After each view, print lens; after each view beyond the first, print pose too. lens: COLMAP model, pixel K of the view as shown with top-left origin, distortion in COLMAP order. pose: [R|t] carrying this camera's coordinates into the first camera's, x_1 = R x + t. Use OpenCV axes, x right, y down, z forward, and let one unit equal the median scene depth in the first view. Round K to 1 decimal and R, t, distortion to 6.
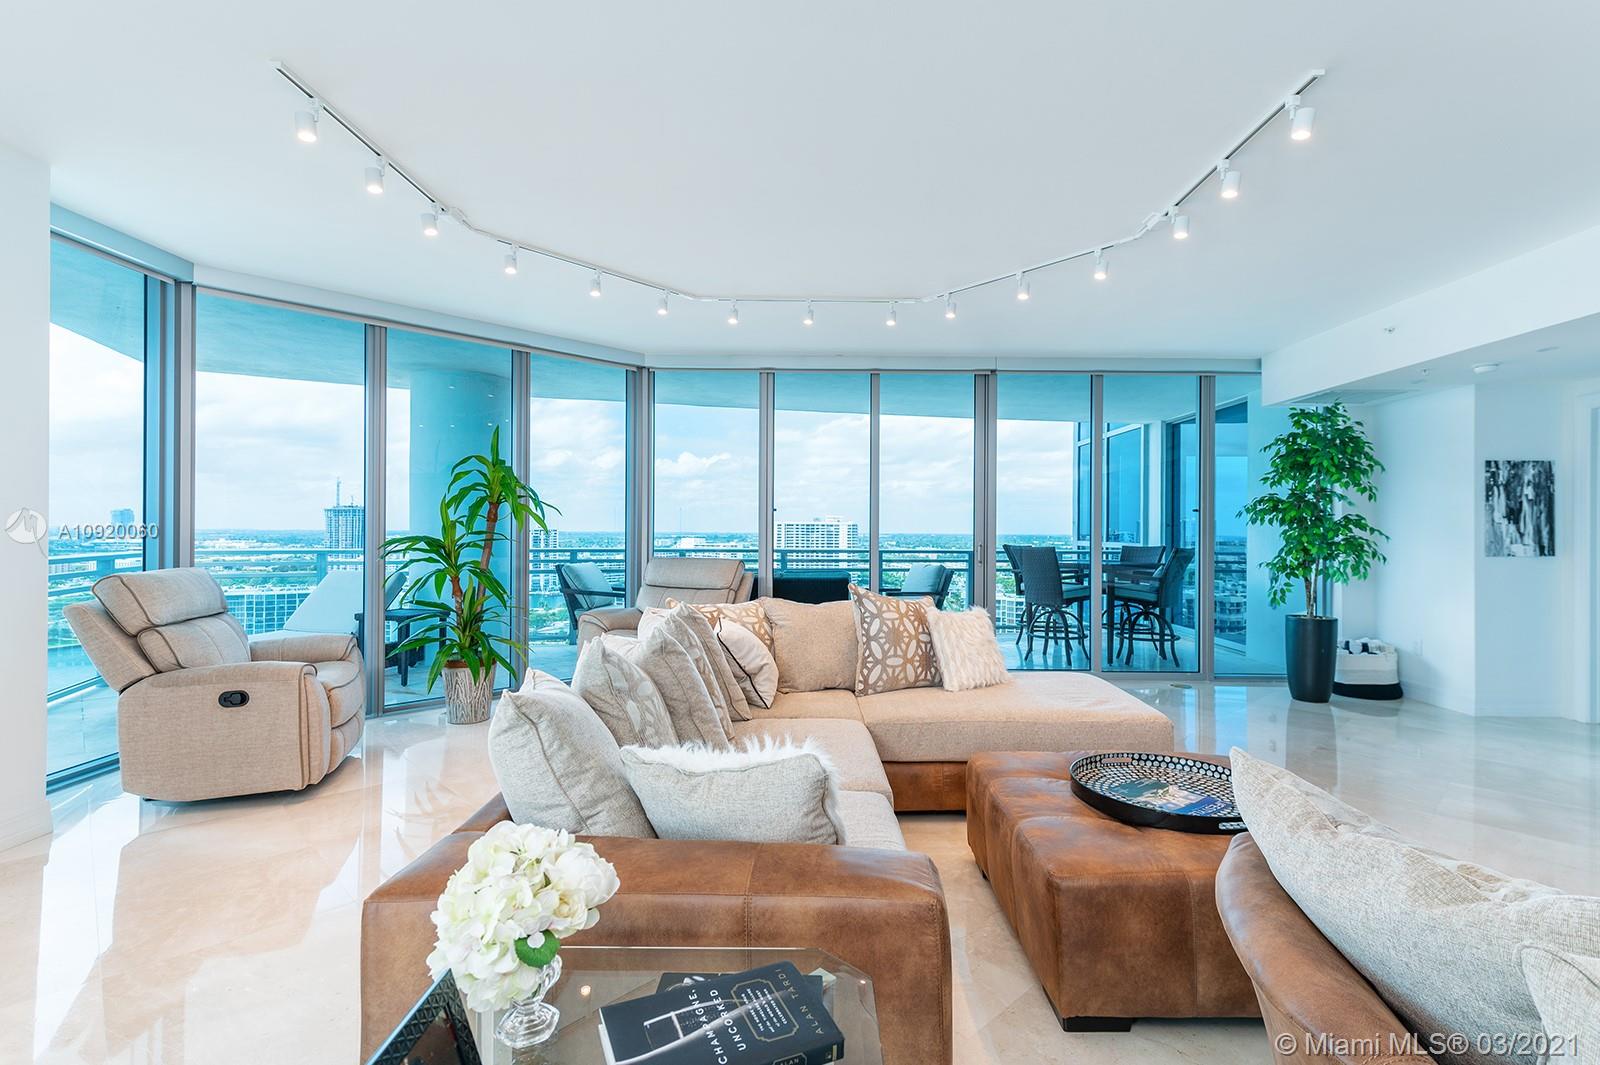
lens RADIAL K [[757.5, 0, 786.1], [0, 757.5, 526.8], [0, 0, 1]] dist [0.005420, -0.001132]
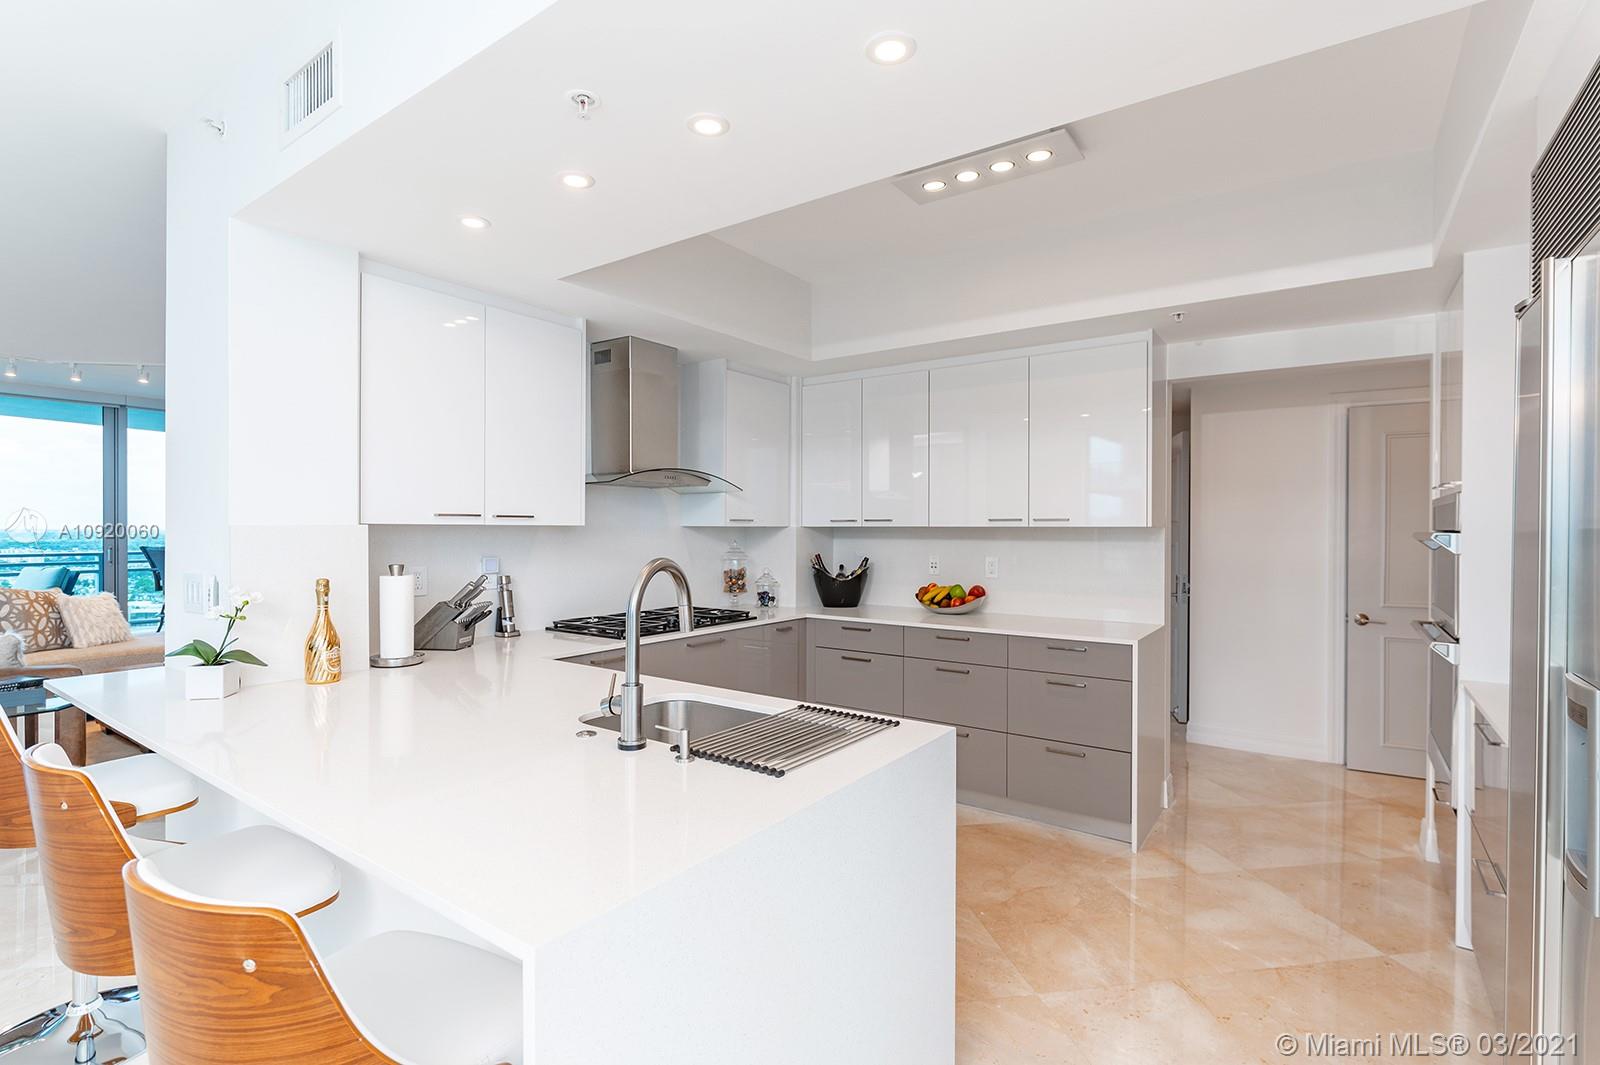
lens RADIAL K [[745.0, 0, 783.3], [0, 745.0, 527.3], [0, 0, 1]] dist [0.003394, -0.002466]
pose [[0.562848, -0.008543, 0.826516, -0.163214], [0.007719, 0.999957, 0.005079, -0.009620], [-0.826524, 0.003521, 0.562890, -0.736097]]
